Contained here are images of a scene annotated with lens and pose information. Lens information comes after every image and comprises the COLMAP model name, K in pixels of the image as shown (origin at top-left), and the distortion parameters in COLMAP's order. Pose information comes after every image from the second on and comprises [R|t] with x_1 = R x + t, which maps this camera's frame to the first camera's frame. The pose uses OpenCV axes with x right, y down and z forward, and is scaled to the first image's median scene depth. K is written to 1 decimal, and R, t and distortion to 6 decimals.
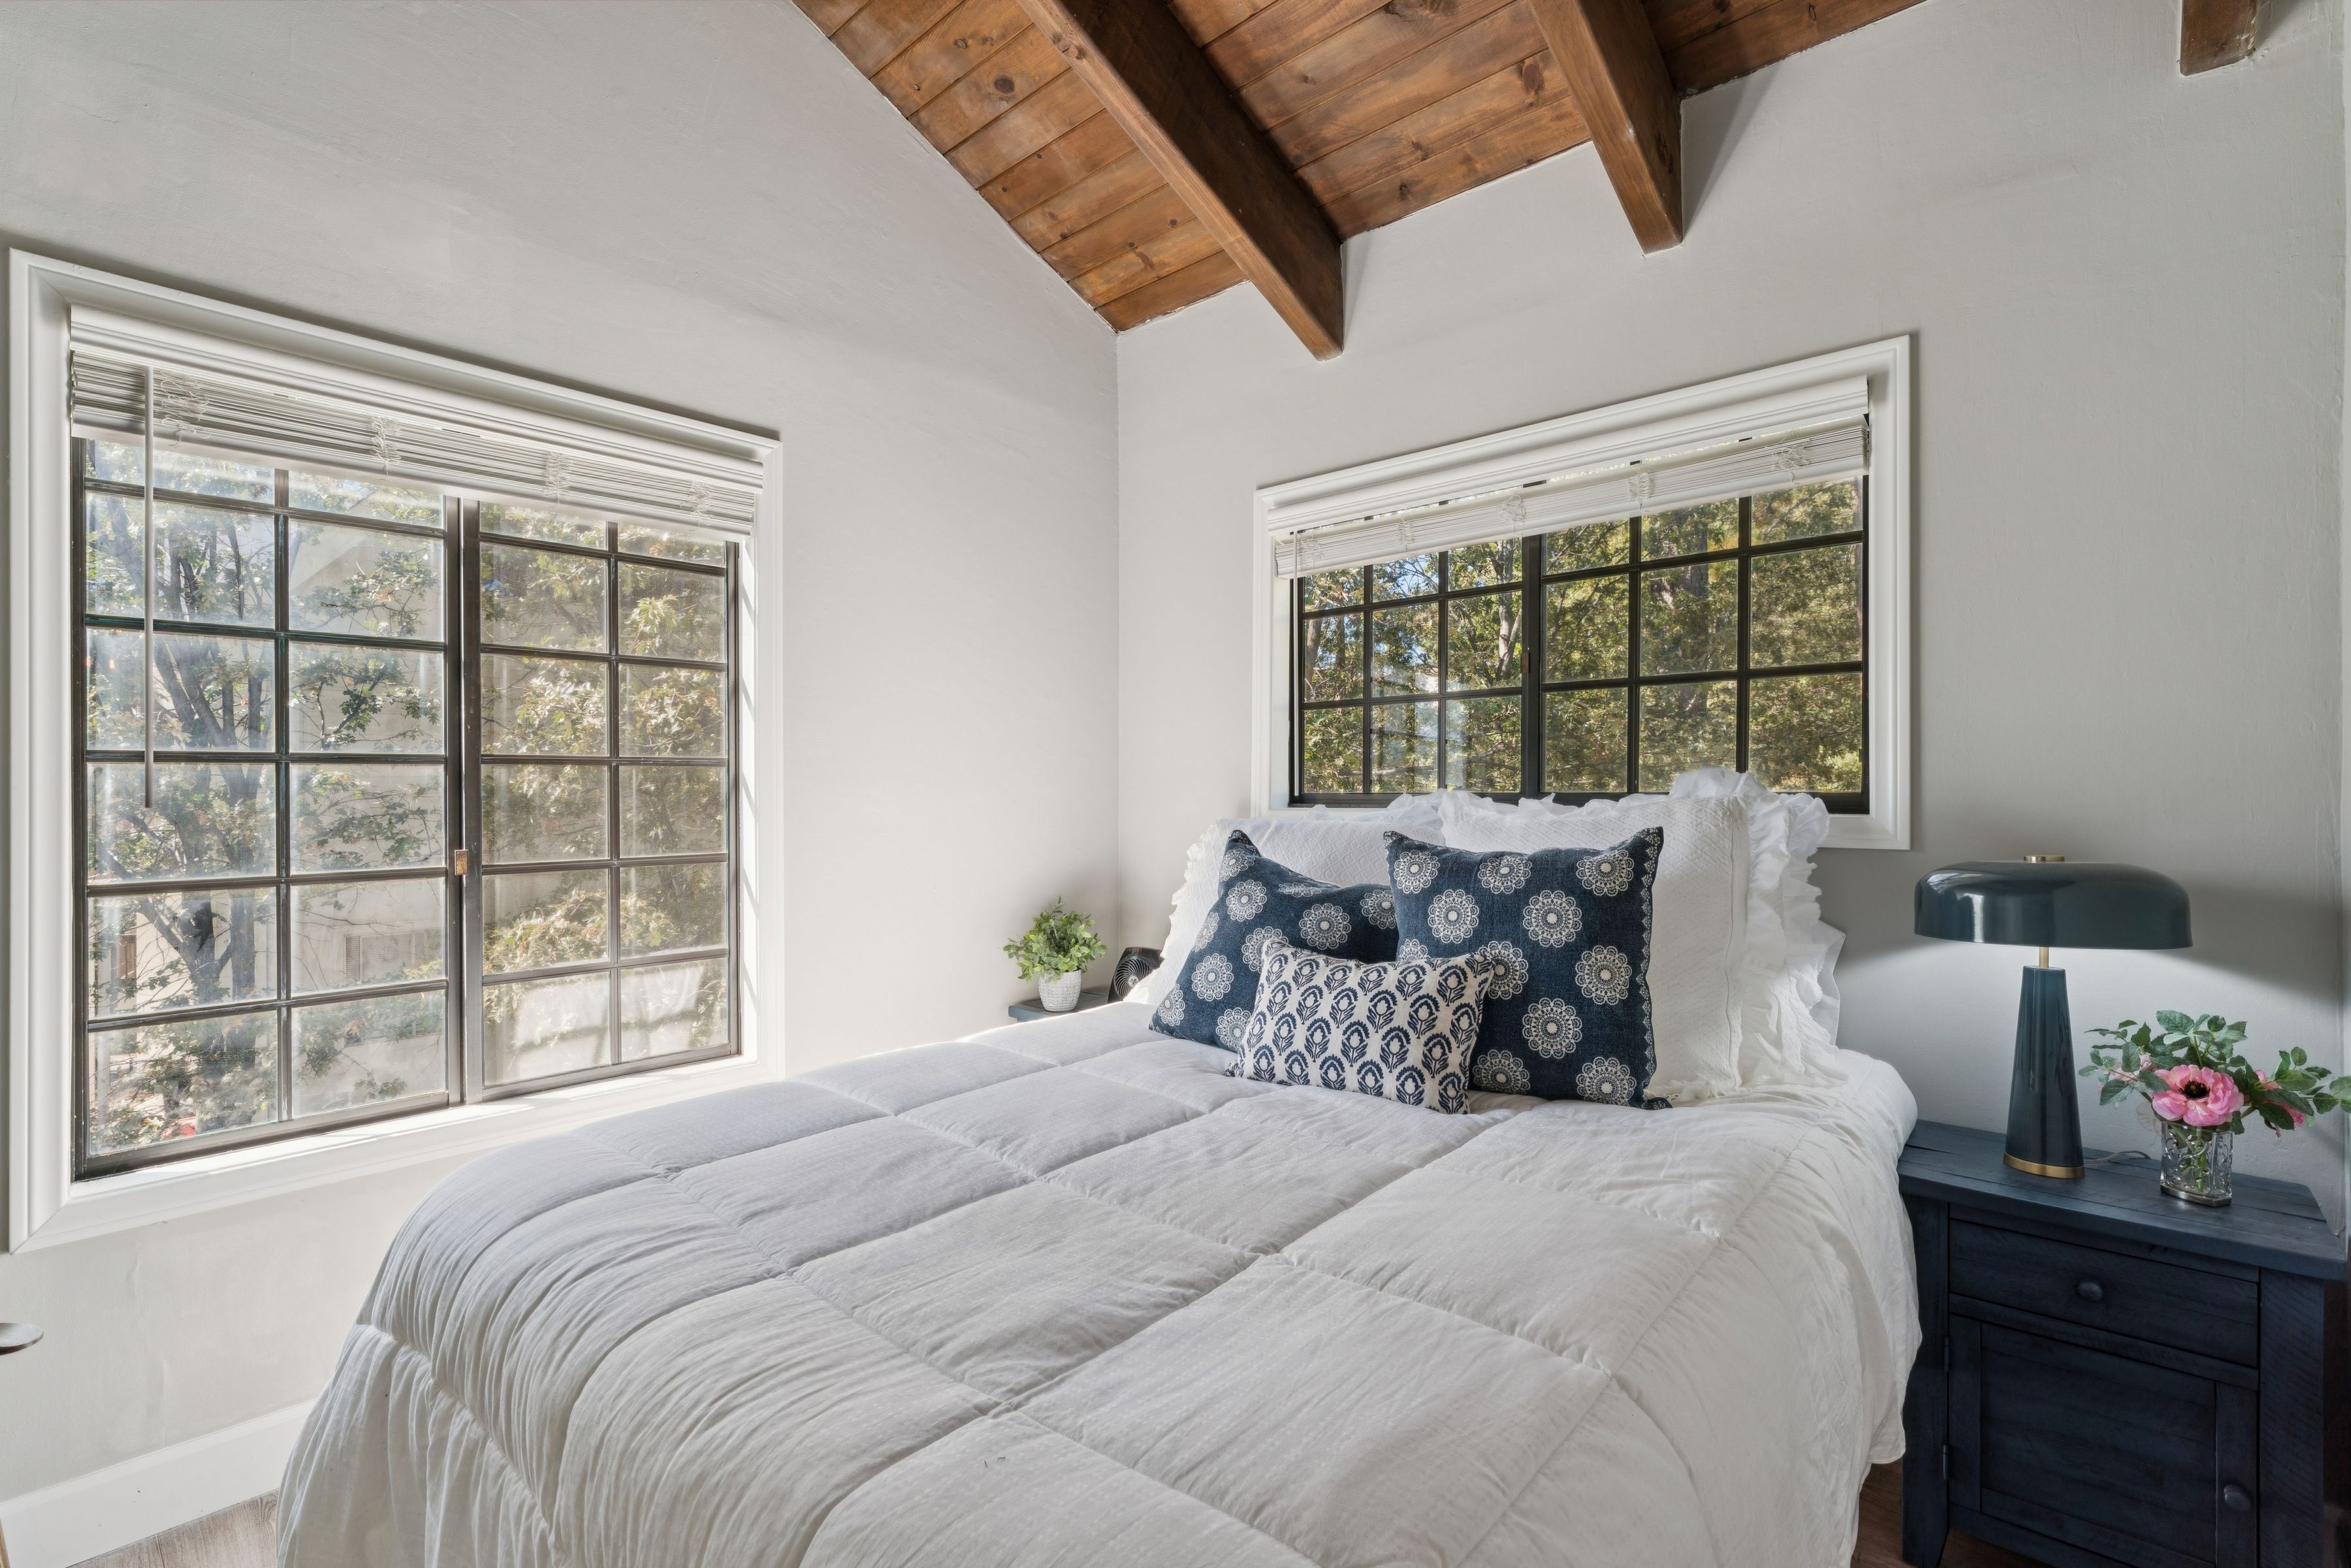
lens RADIAL K [[1077.4, 0, 1170.1], [0, 1077.4, 794.9], [0, 0, 1]] dist [-0.000434, 0.001003]
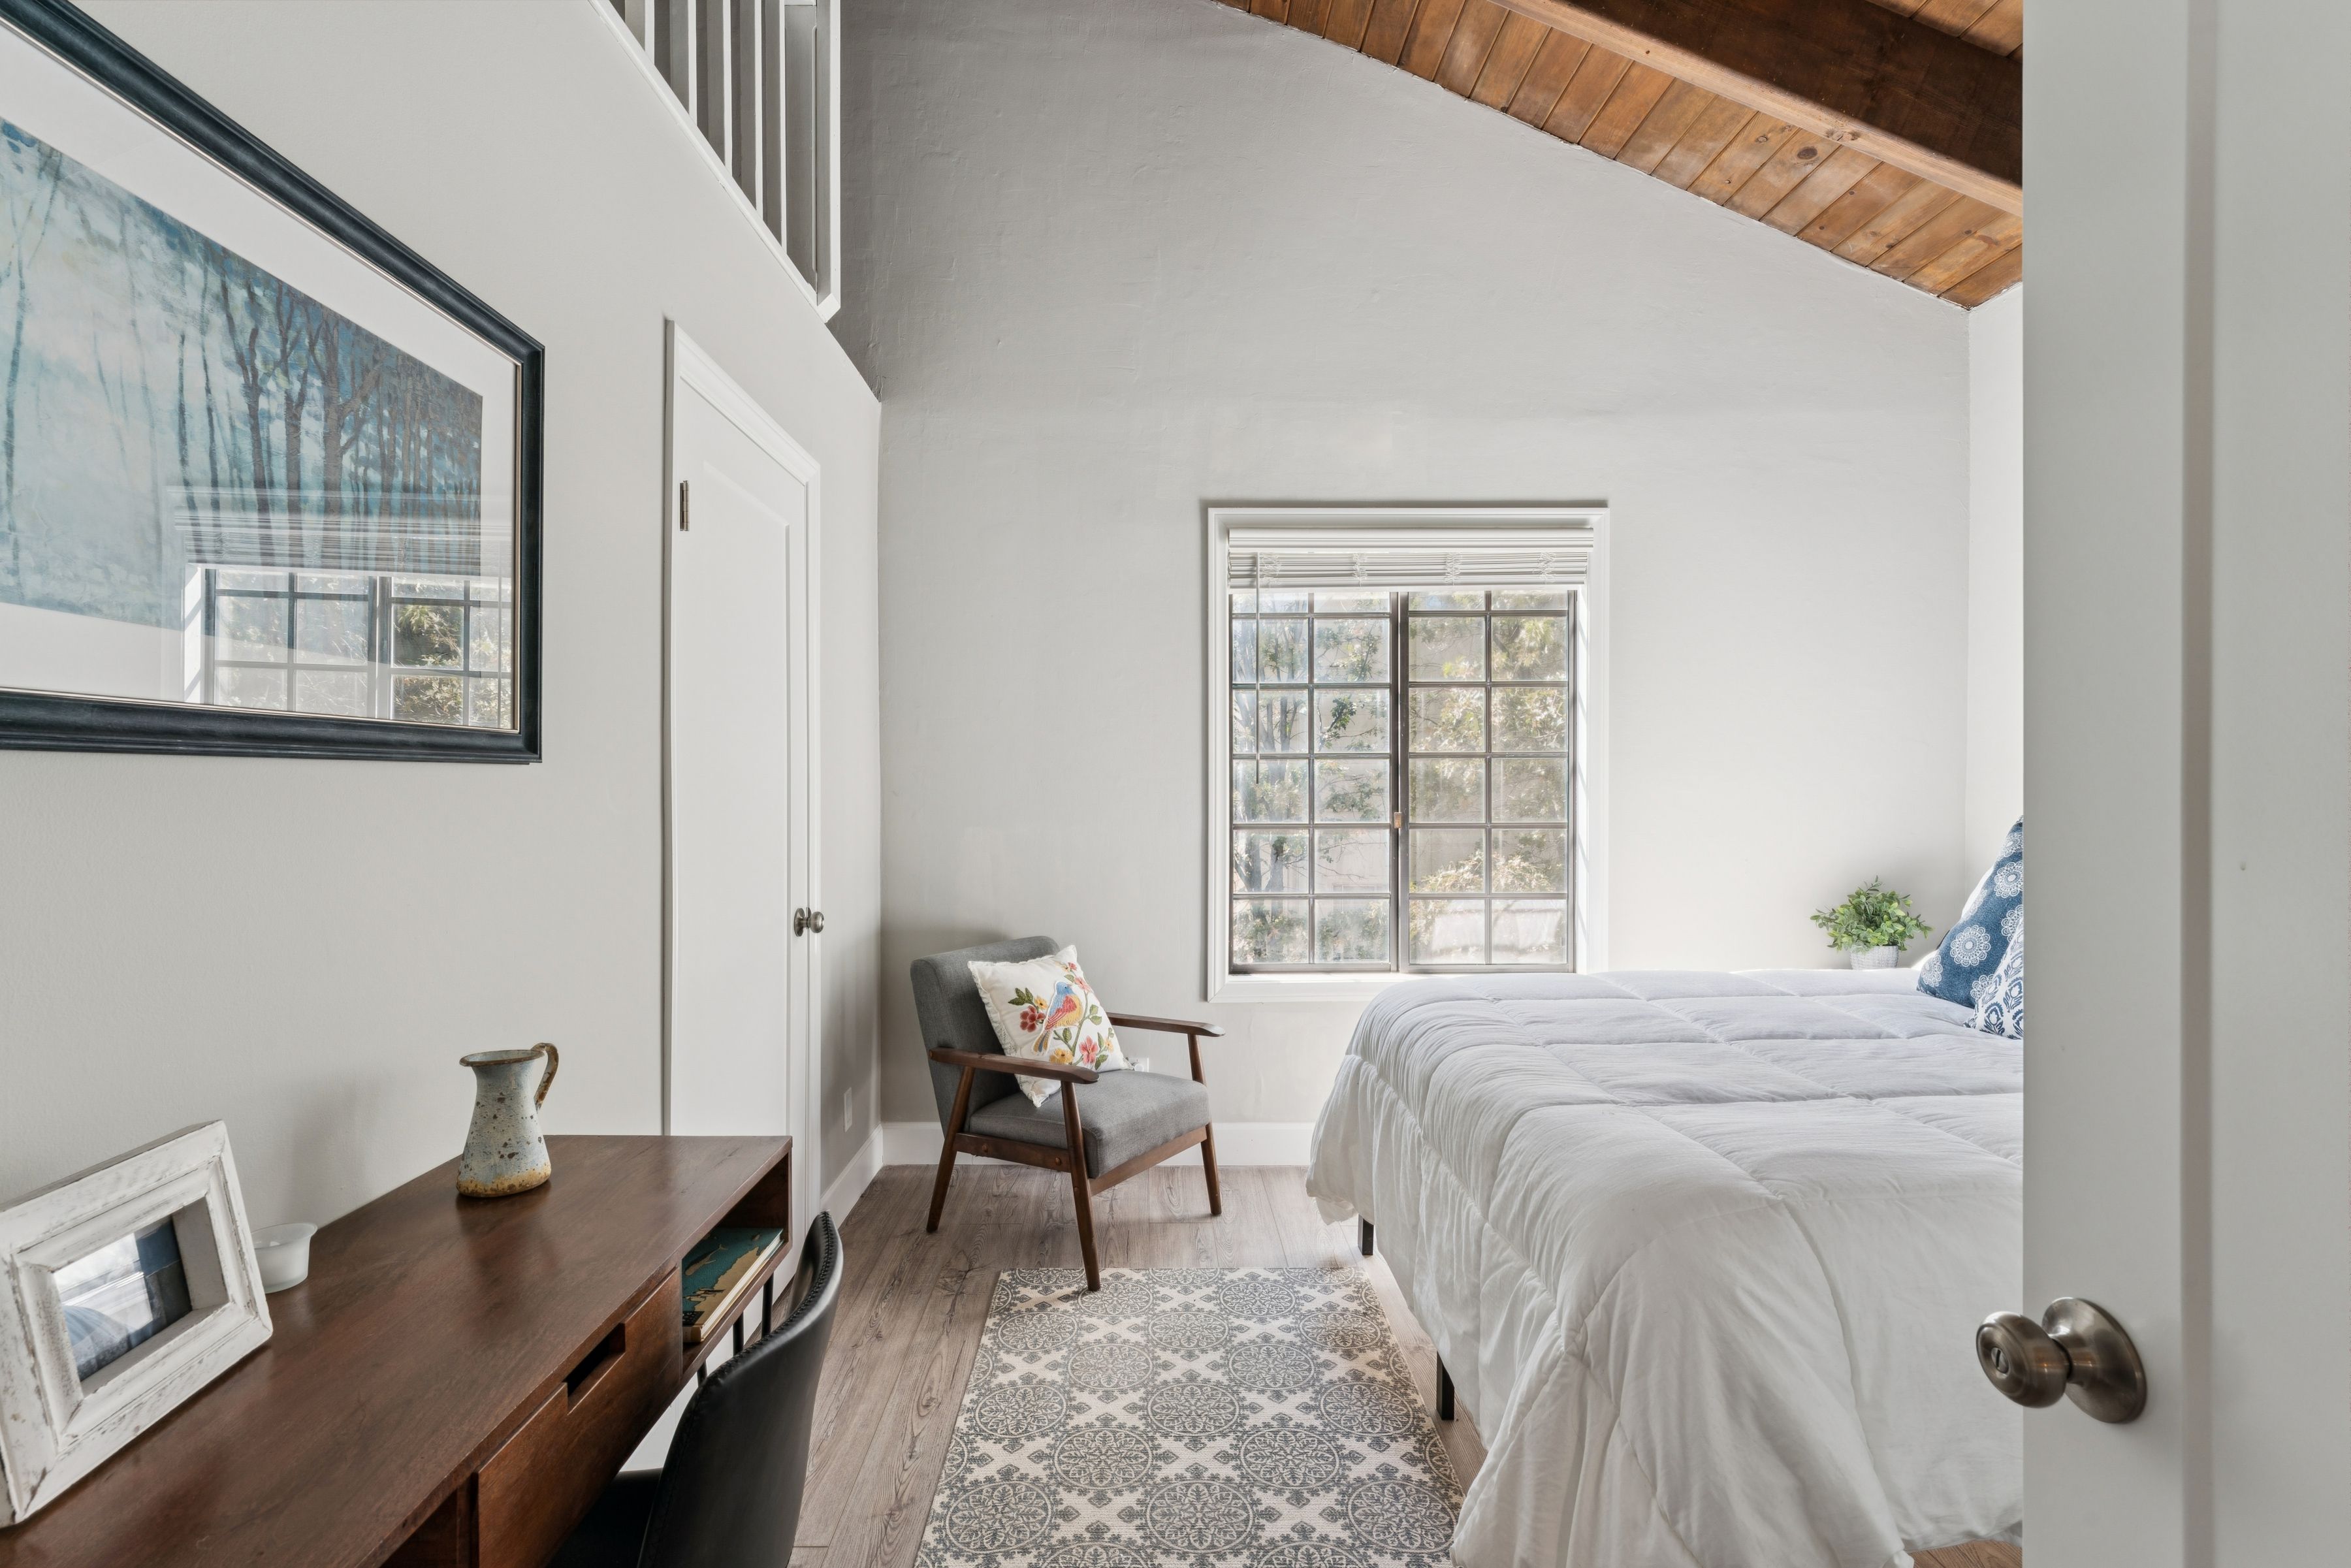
lens RADIAL K [[1076.6, 0, 1171.2], [0, 1076.6, 777.6], [0, 0, 1]] dist [-0.024724, 0.000143]
pose [[0.695304, 0.003356, -0.718708, 0.226456], [-0.004833, 0.999988, -0.000007, 0.000963], [0.718700, 0.003478, 0.695312, -0.311603]]
